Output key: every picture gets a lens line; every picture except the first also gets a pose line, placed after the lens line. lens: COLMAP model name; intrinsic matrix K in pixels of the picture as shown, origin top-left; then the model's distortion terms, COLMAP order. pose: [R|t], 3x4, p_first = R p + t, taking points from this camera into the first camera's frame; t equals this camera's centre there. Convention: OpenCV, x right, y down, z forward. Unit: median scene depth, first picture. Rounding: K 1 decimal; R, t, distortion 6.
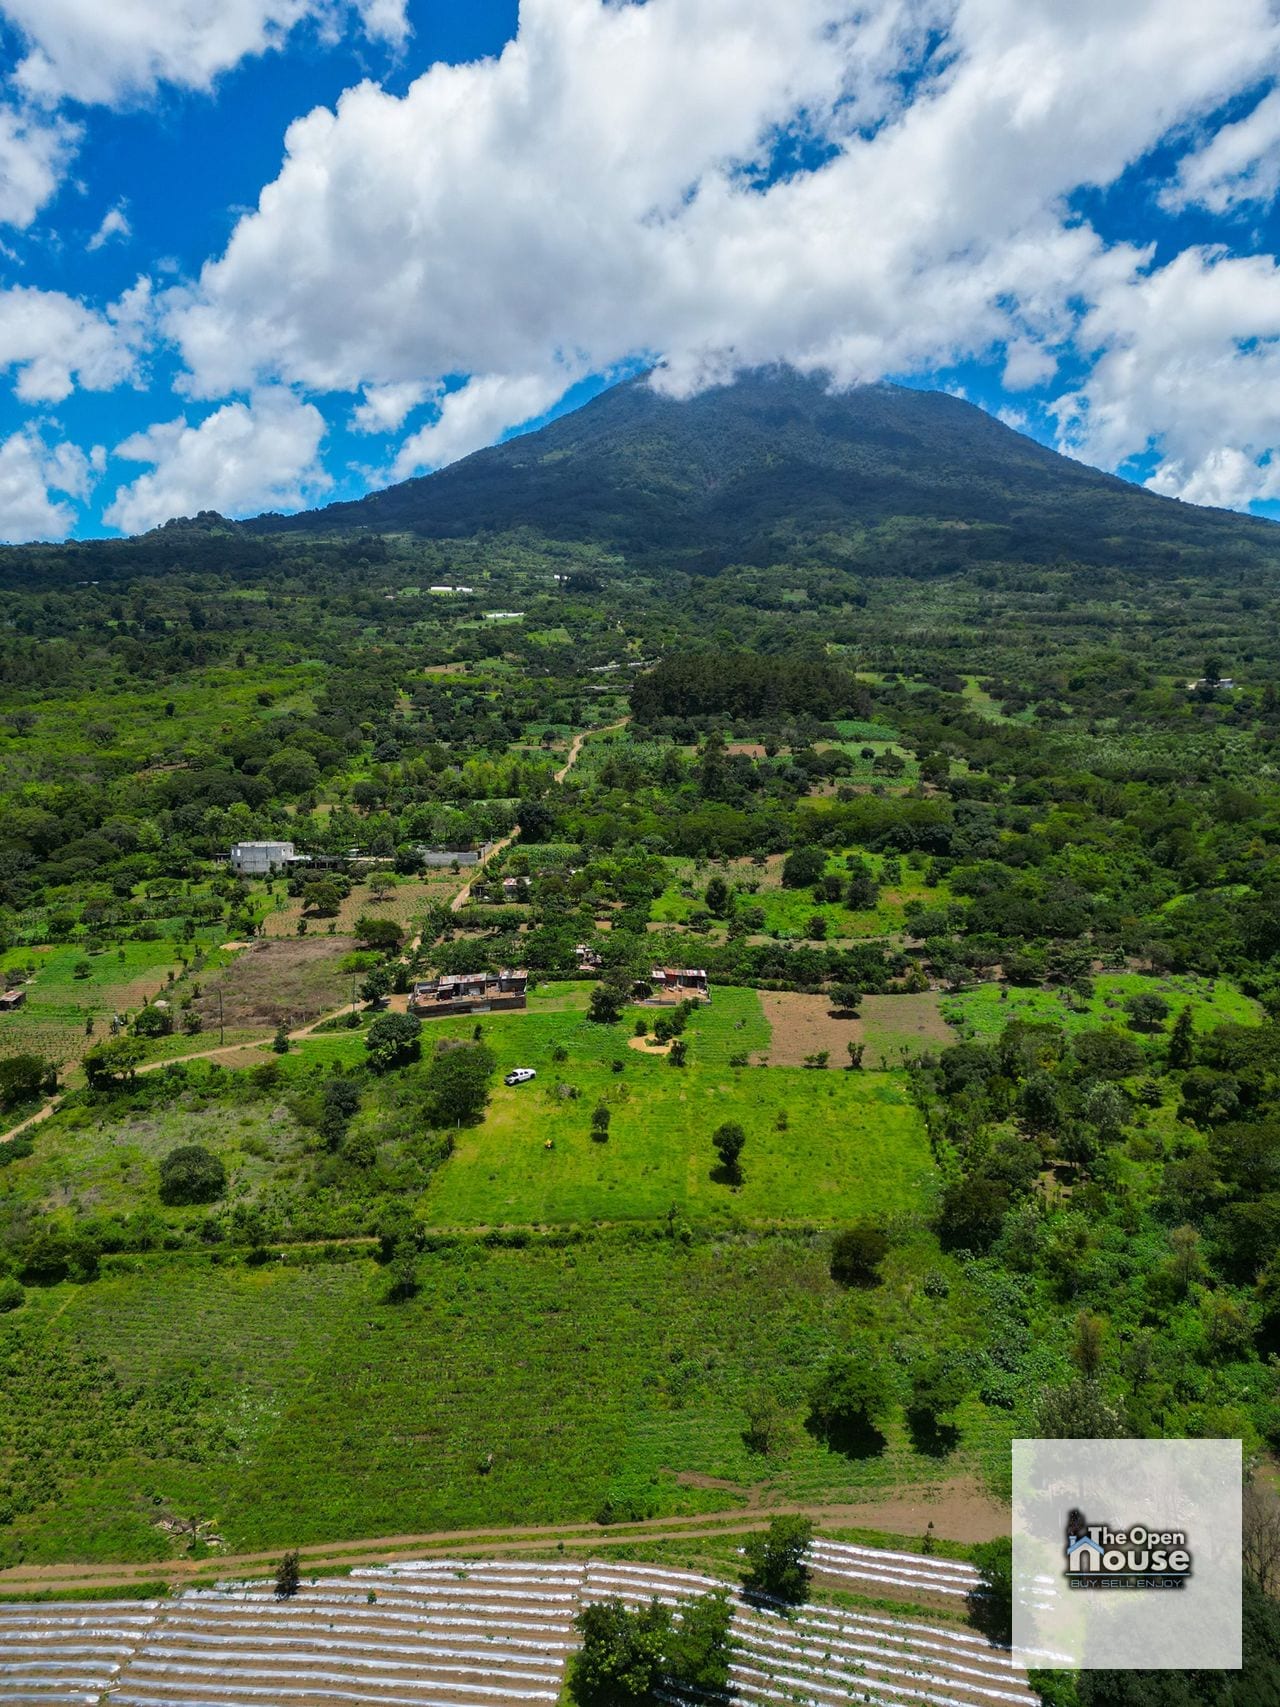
lens RADIAL K [[1191.5, 0, 646.9], [0, 1191.5, 866.2], [0, 0, 1]] dist [0.075068, -0.069006]
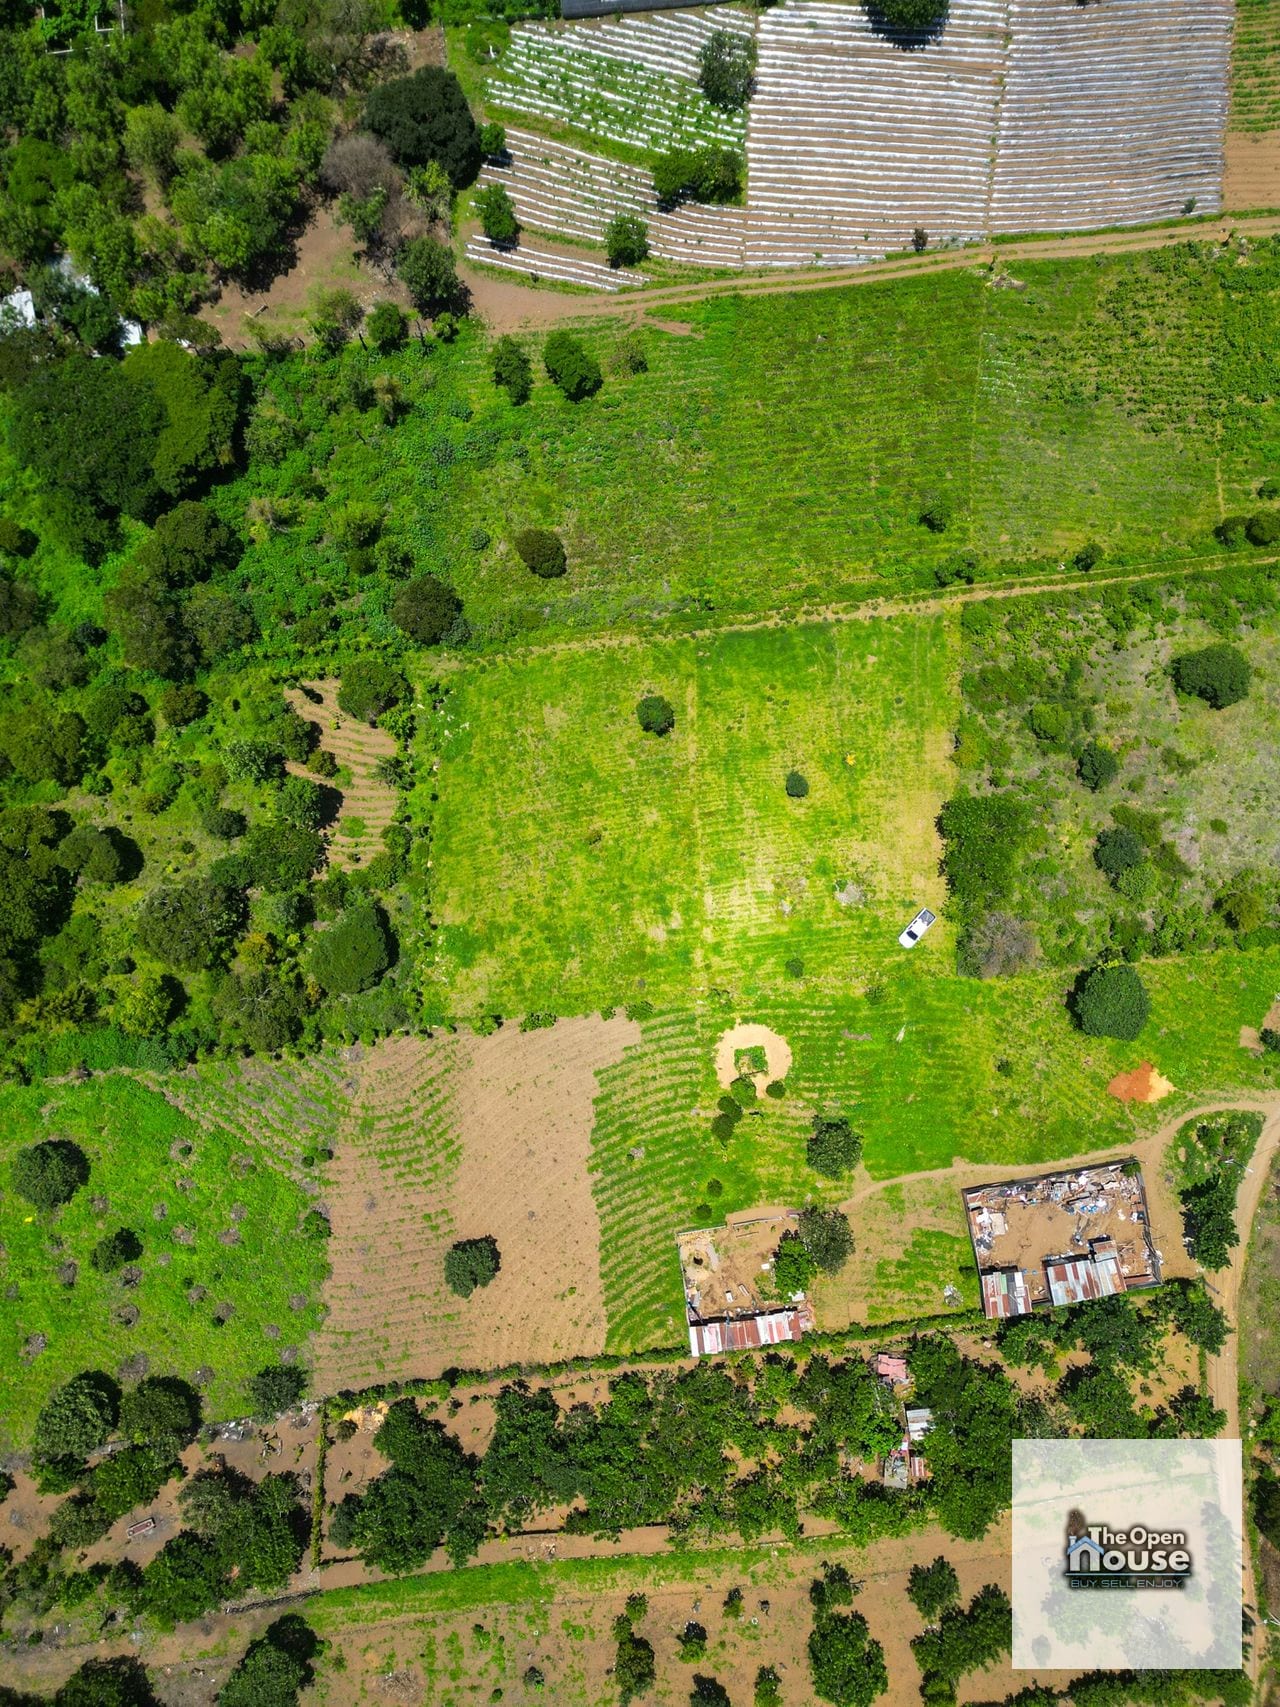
lens RADIAL K [[1191.5, 0, 637.2], [0, 1191.5, 849.4], [0, 0, 1]] dist [0.075068, -0.069006]
pose [[-0.997947, 0.063306, 0.009655, 0.048195], [0.002574, -0.110994, 0.993818, -0.430877], [0.063986, 0.991803, 0.110603, 0.599128]]
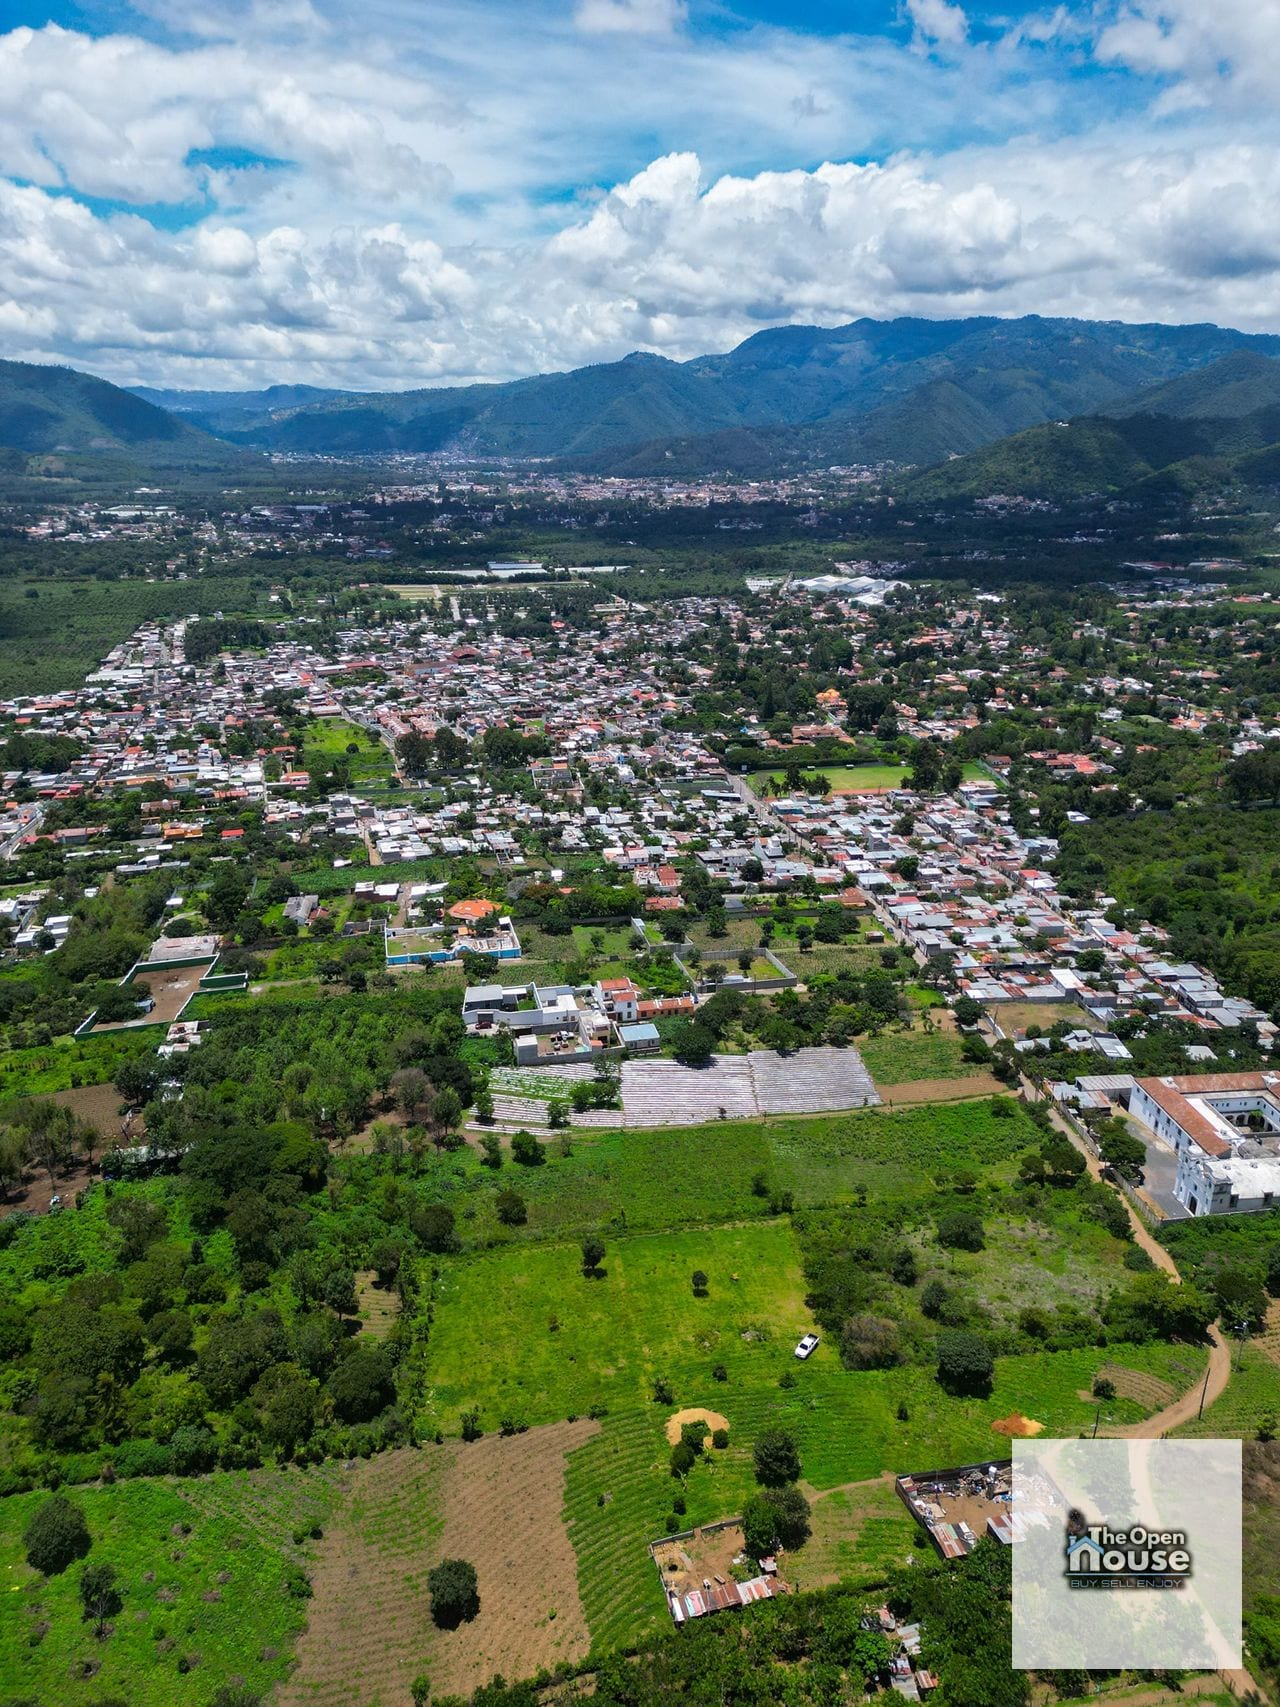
lens RADIAL K [[1191.5, 0, 639.4], [0, 1191.5, 866.1], [0, 0, 1]] dist [0.075068, -0.069006]
pose [[-0.985010, 0.044827, -0.166570, 0.134700], [-0.035077, 0.893416, 0.447859, -0.463219], [0.168893, 0.446989, -0.878451, 1.203935]]
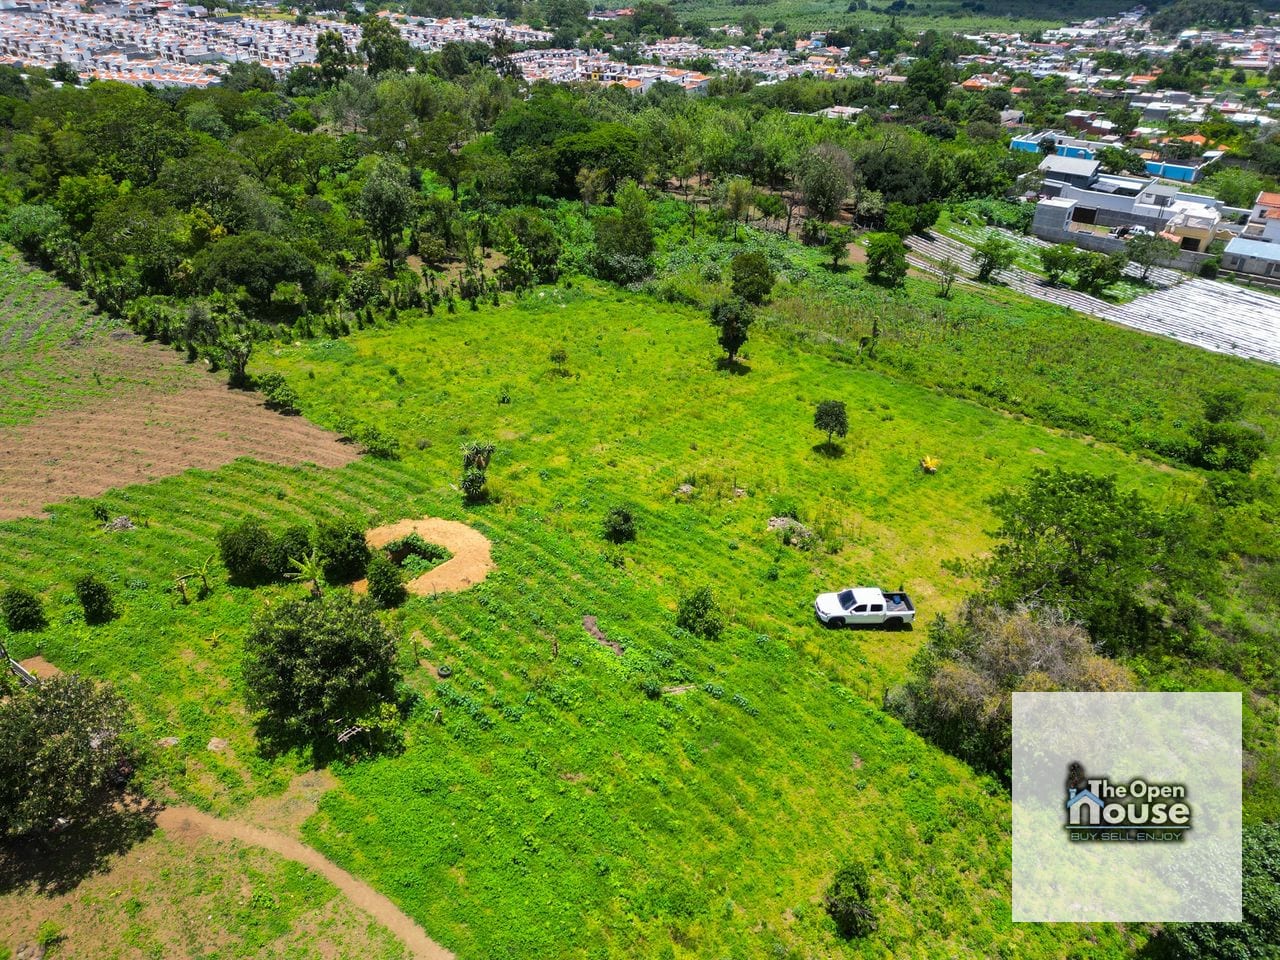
lens RADIAL K [[893.5, 0, 633.2], [0, 893.5, 484.6], [0, 0, 1]] dist [0.075068, -0.069006]
pose [[-0.744784, -0.366743, 0.557491, -0.136061], [0.075744, 0.783576, 0.616662, -0.019676], [-0.662993, 0.501507, -0.555816, 0.833448]]
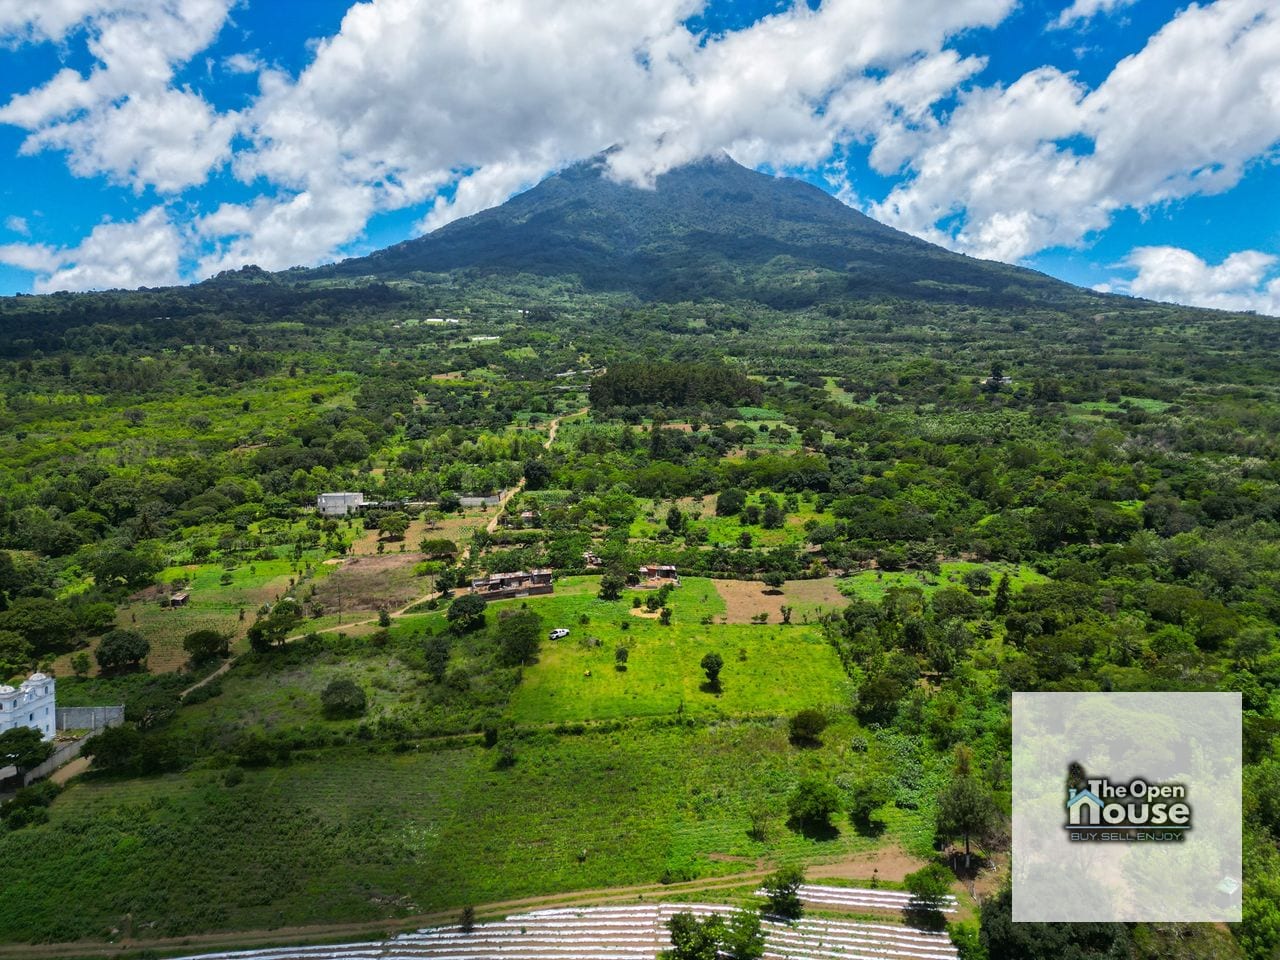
lens RADIAL K [[893.5, 0, 642.7], [0, 893.5, 488.5], [0, 0, 1]] dist [0.075068, -0.069006]
pose [[0.997718, -0.021168, 0.064114, -0.050057], [0.023929, 0.998805, -0.042609, 0.034437], [-0.063136, 0.044046, 0.997033, -0.066226]]
